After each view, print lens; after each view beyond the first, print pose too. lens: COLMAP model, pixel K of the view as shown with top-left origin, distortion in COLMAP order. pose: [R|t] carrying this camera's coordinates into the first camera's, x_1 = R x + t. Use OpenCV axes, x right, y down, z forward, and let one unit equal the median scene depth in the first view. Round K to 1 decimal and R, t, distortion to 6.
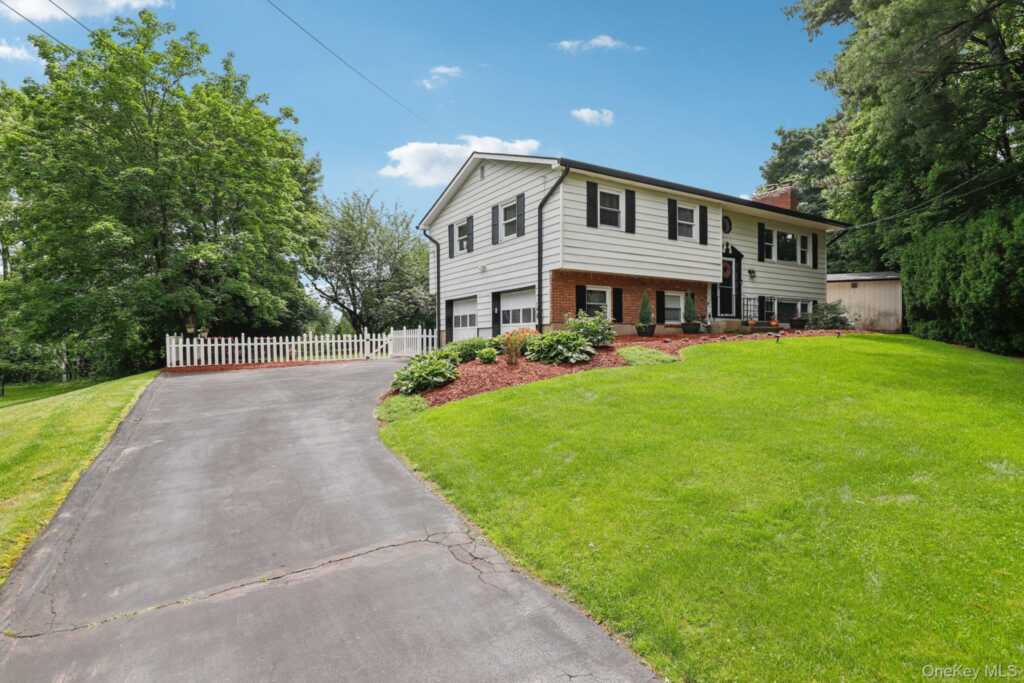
lens RADIAL K [[546.8, 0, 511.4], [0, 546.8, 343.8], [0, 0, 1]] dist [0.001809, -0.000185]
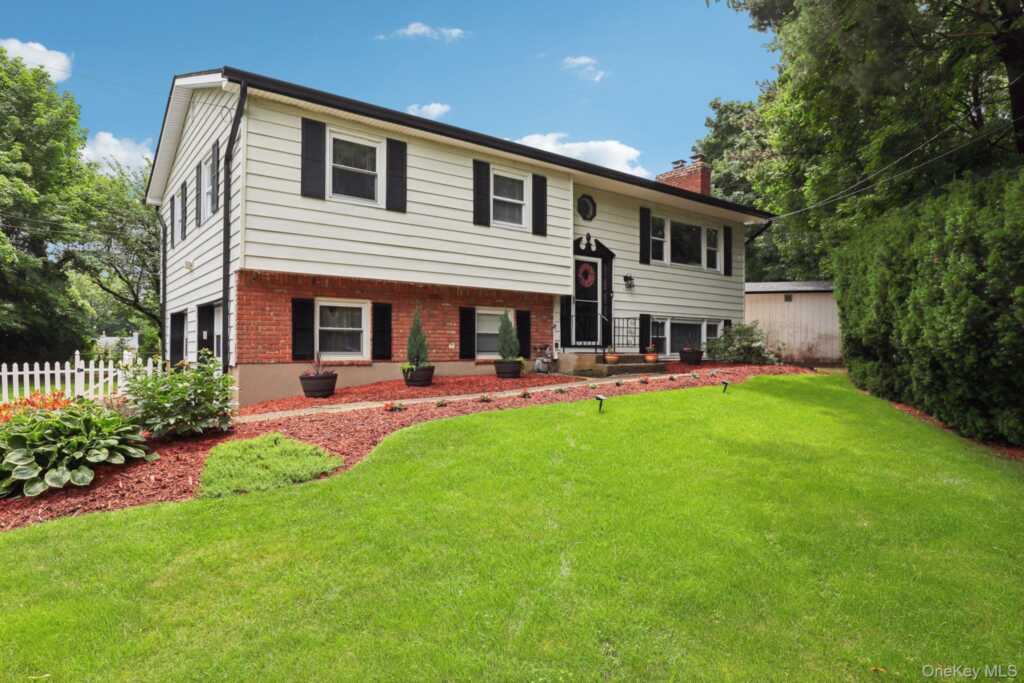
lens RADIAL K [[605.5, 0, 510.7], [0, 605.5, 344.7], [0, 0, 1]] dist [0.000892, 0.003717]
pose [[0.996357, 0.008066, 0.084901, 0.256541], [-0.007335, 0.999933, -0.008924, -0.046623], [-0.084967, 0.008269, 0.996349, 0.295260]]
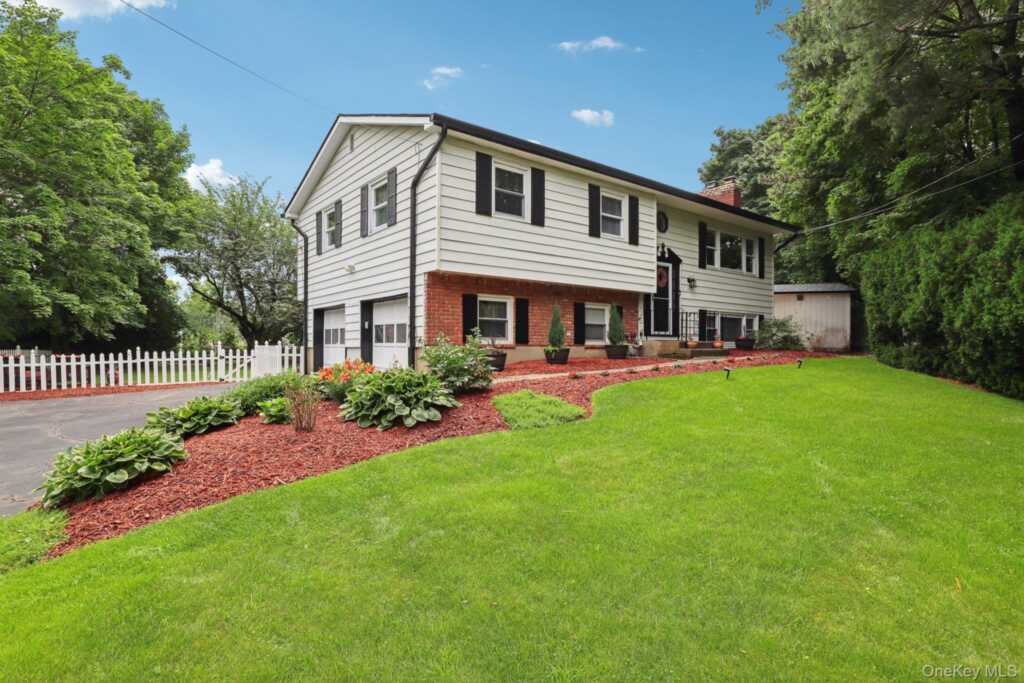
lens RADIAL K [[546.8, 0, 511.2], [0, 546.8, 344.8], [0, 0, 1]] dist [0.001809, -0.000185]
pose [[0.994778, 0.007338, 0.101794, 0.094407], [-0.006722, 0.999957, -0.006395, -0.030208], [-0.101837, 0.005677, 0.994785, 0.229213]]
